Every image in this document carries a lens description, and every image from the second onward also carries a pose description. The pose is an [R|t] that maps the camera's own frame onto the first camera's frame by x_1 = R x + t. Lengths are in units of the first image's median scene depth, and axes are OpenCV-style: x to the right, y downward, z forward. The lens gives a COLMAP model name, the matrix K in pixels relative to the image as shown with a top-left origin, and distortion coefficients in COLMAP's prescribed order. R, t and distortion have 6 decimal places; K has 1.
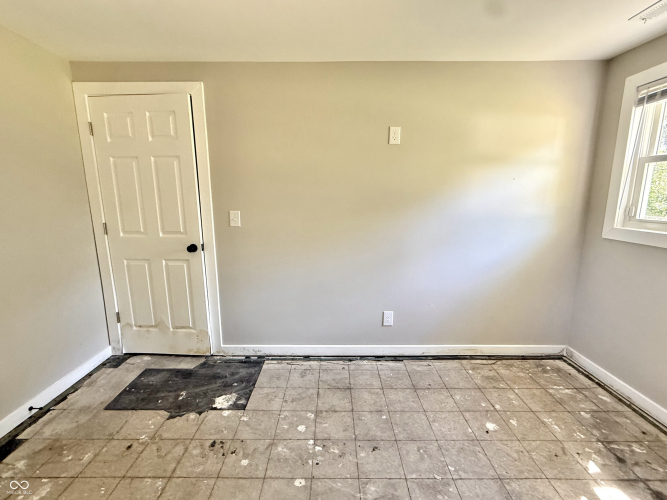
lens RADIAL K [[292.1, 0, 326.4], [0, 292.1, 249.8], [0, 0, 1]] dist [0.003952, -0.000099]
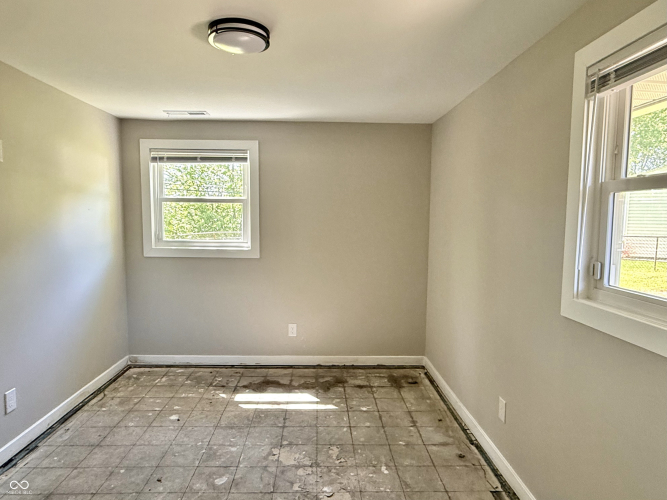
lens RADIAL K [[438.6, 0, 328.8], [0, 438.6, 252.4], [0, 0, 1]] dist [-0.039301, 0.002459]
pose [[-0.041830, -0.083743, 0.995609, -1.016049], [0.166024, 0.982045, 0.089578, -0.098897], [-0.985234, 0.169042, -0.027176, 0.268148]]
